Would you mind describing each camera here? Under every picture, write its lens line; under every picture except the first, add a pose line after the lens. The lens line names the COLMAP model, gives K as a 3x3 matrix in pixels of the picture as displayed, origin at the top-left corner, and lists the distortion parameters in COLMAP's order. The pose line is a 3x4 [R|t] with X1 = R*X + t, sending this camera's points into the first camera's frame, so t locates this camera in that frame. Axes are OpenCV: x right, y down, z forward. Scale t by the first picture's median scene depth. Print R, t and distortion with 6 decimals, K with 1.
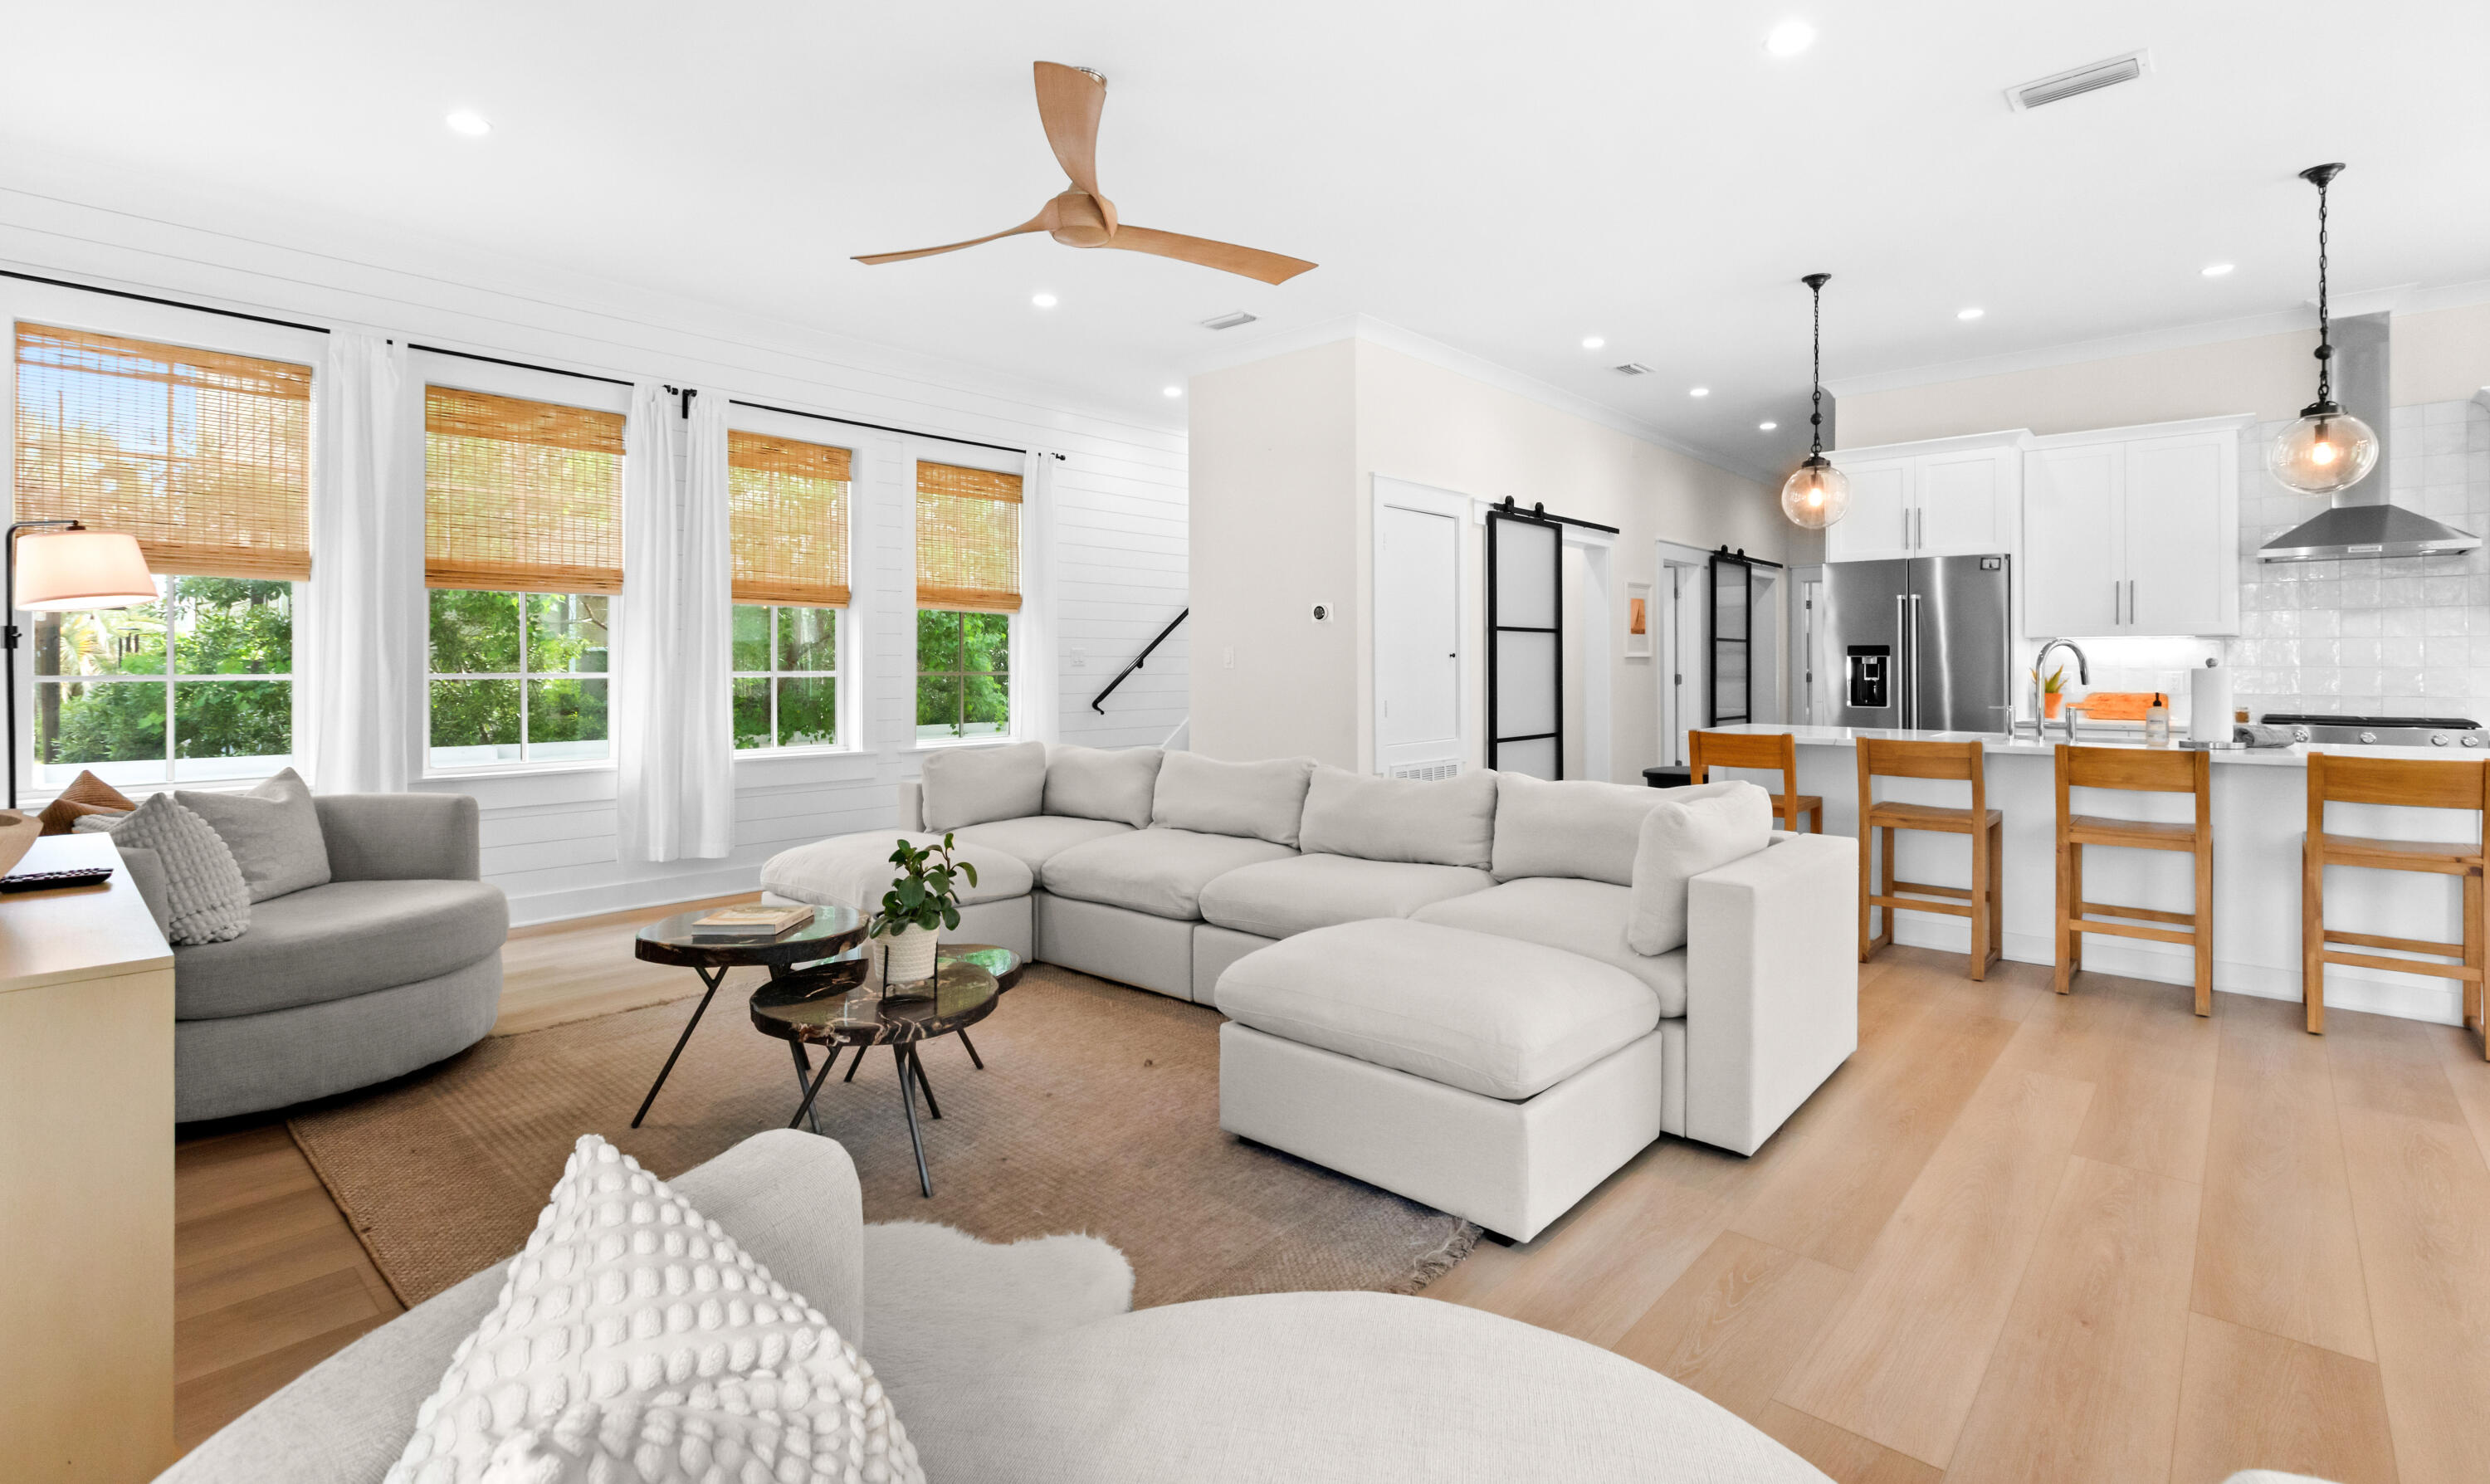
lens RADIAL K [[1121.6, 0, 1245.3], [0, 1121.6, 654.3], [0, 0, 1]] dist [0.003311, 0.000218]
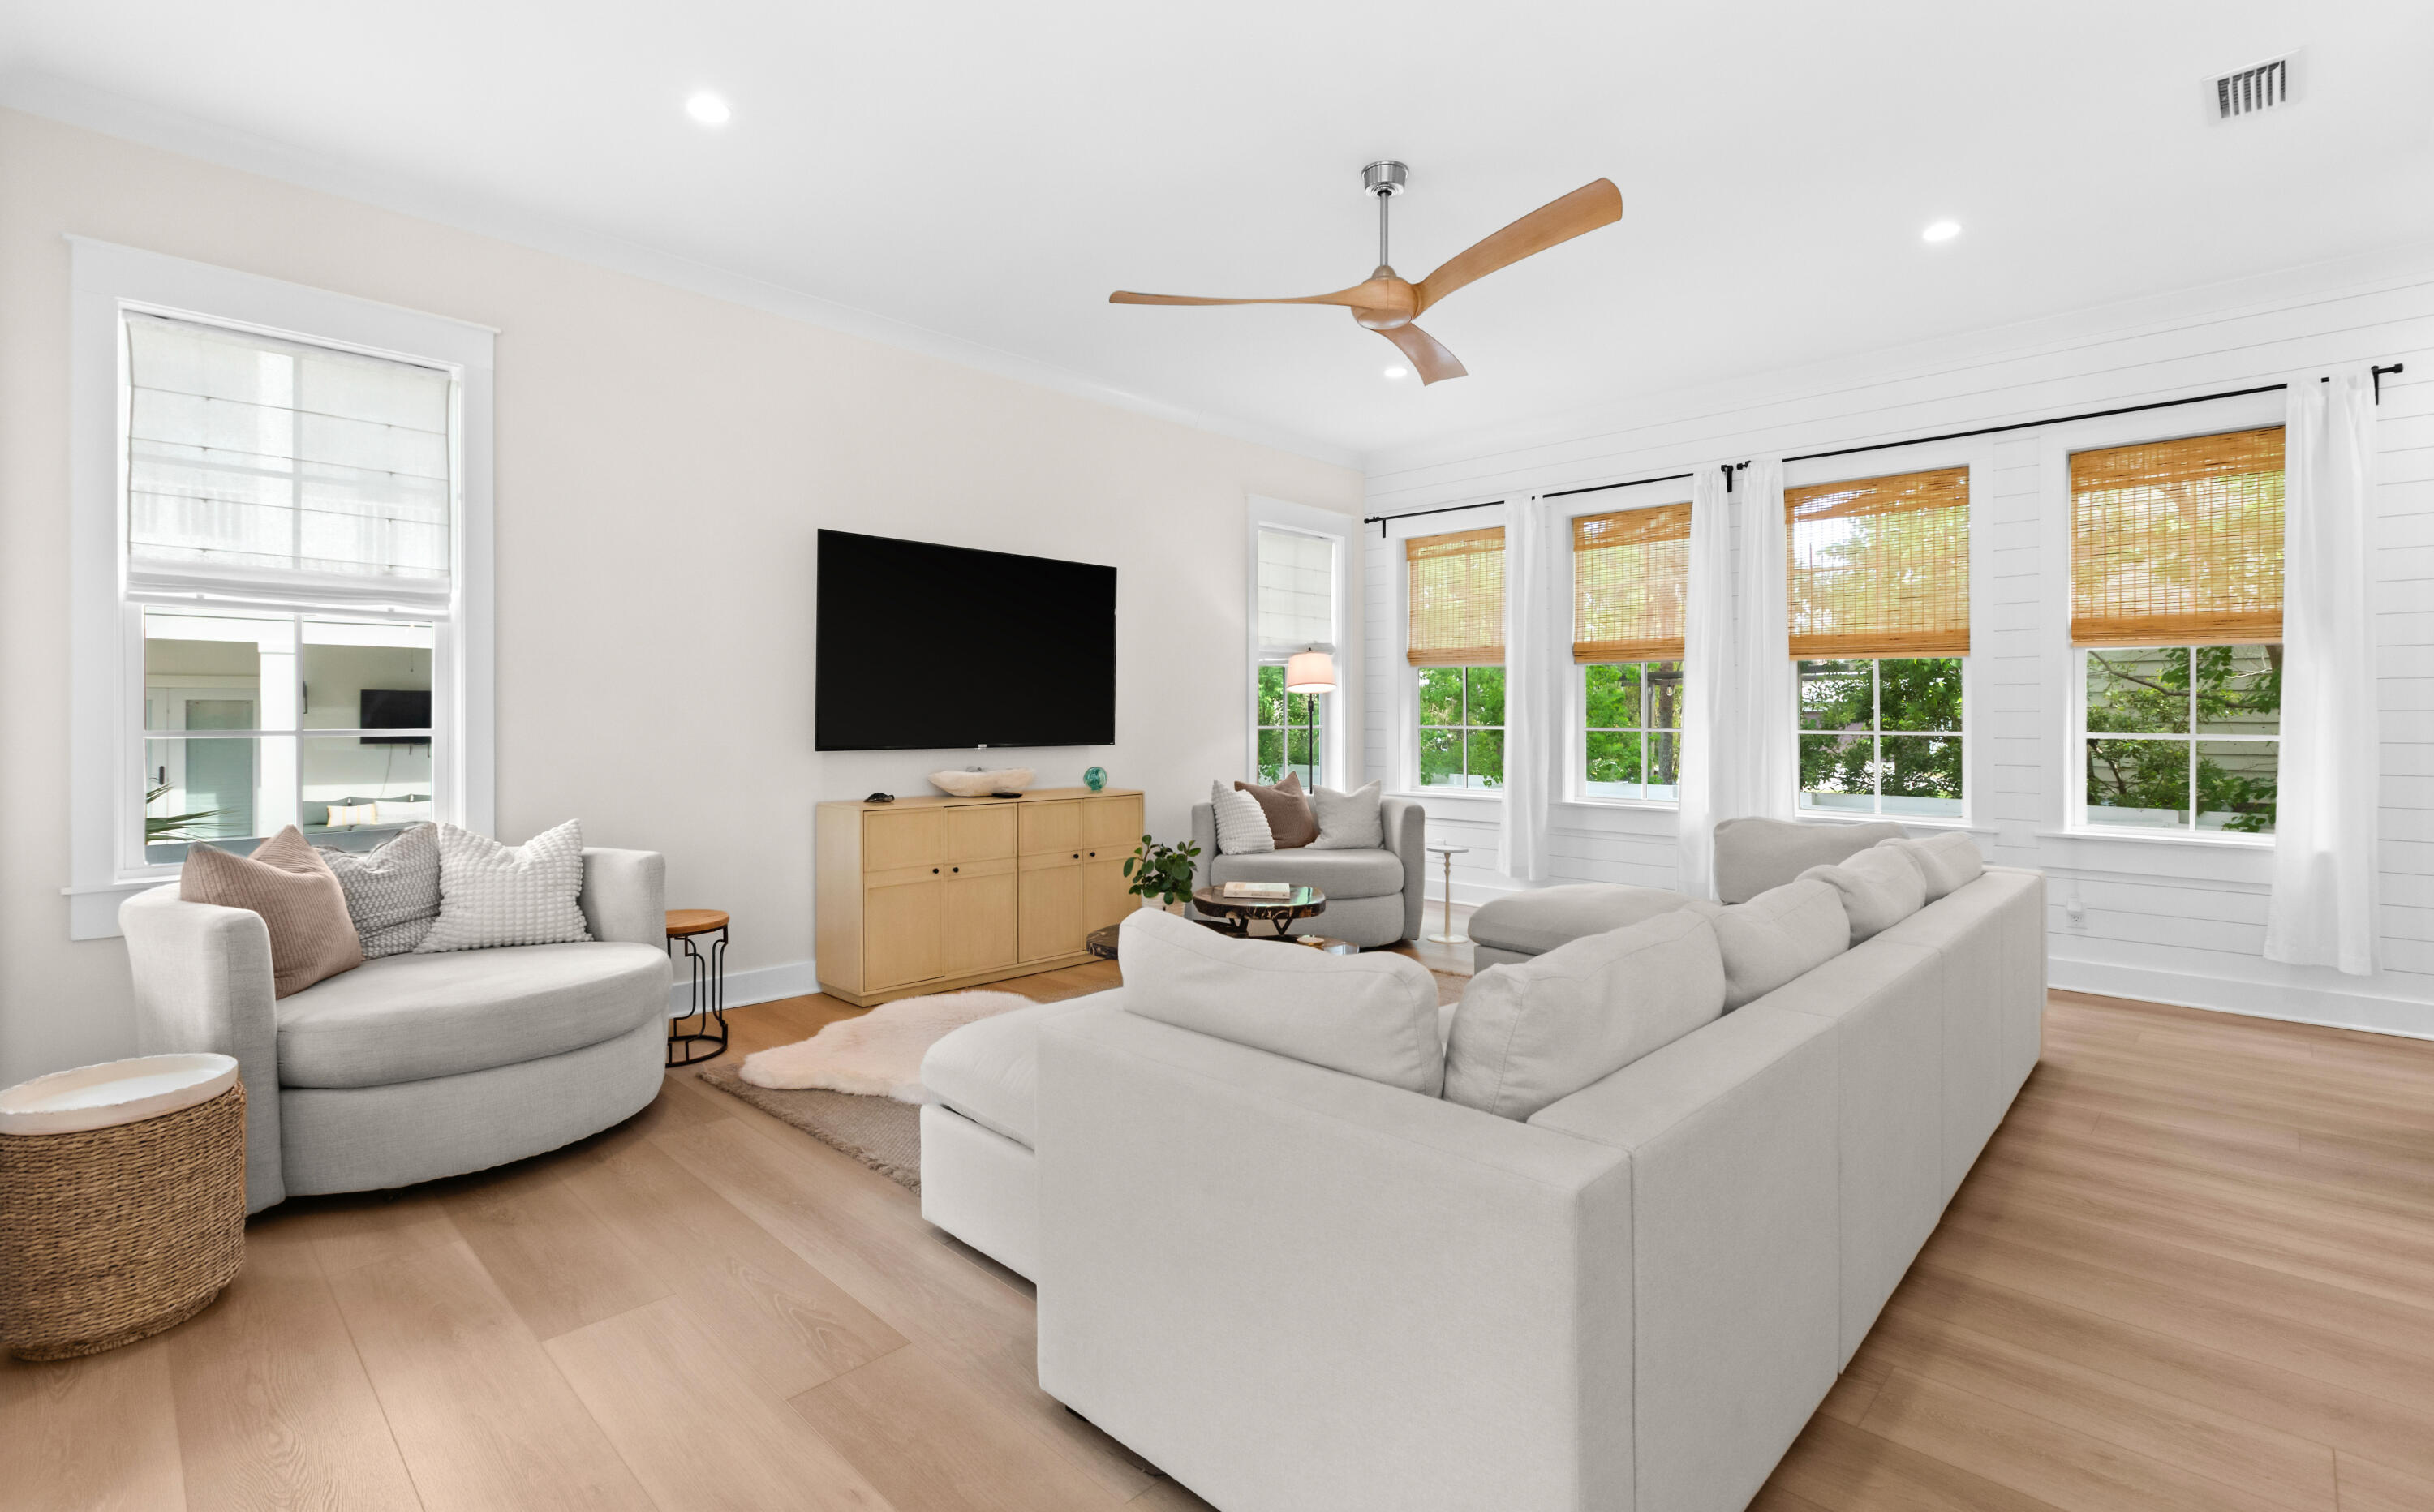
lens RADIAL K [[1096.3, 0, 1220.9], [0, 1096.3, 718.8], [0, 0, 1]] dist [0.001186, 0.000481]
pose [[-0.025029, -0.000744, -0.999686, 0.499045], [0.003951, 0.999992, -0.000843, 0.005779], [0.999679, -0.003971, -0.025025, 0.473235]]
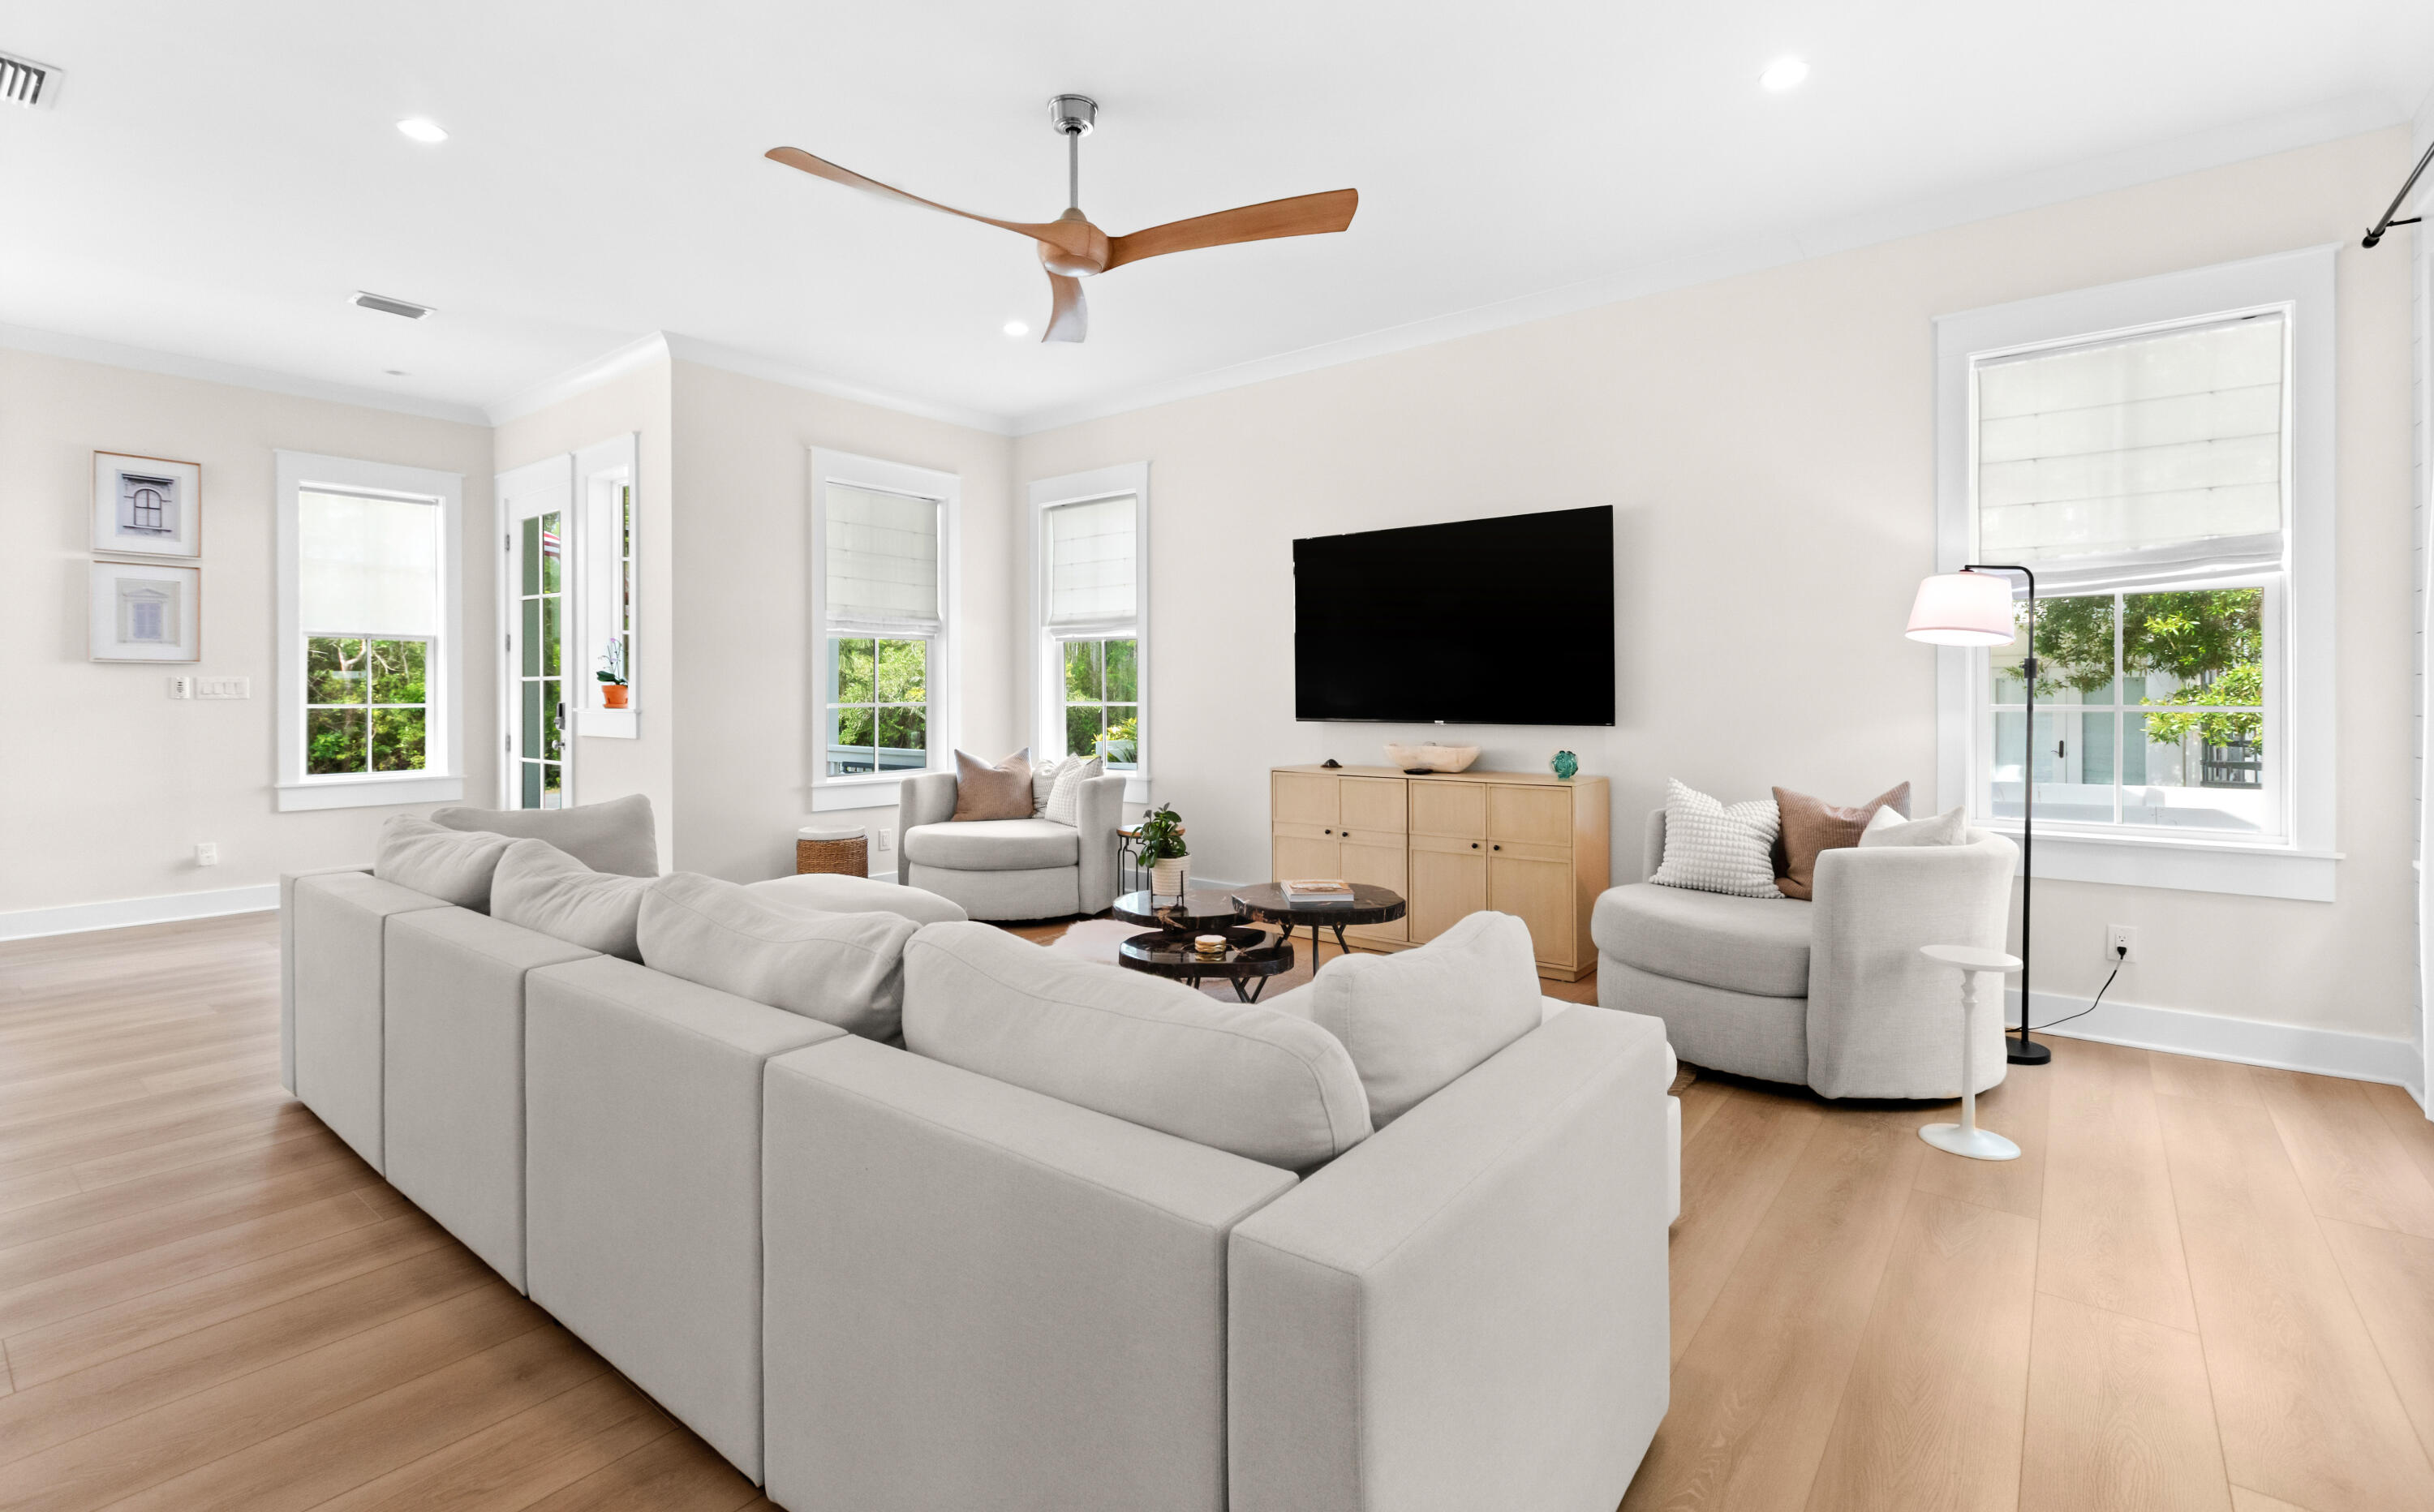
lens RADIAL K [[1090.6, 0, 1216.2], [0, 1090.6, 704.6], [0, 0, 1]] dist [-0.002081, -0.000467]
pose [[-0.997246, 0.002760, -0.074109, -0.105958], [0.002515, 0.999991, 0.003396, 0.008945], [0.074118, 0.003200, -0.997244, 1.081794]]
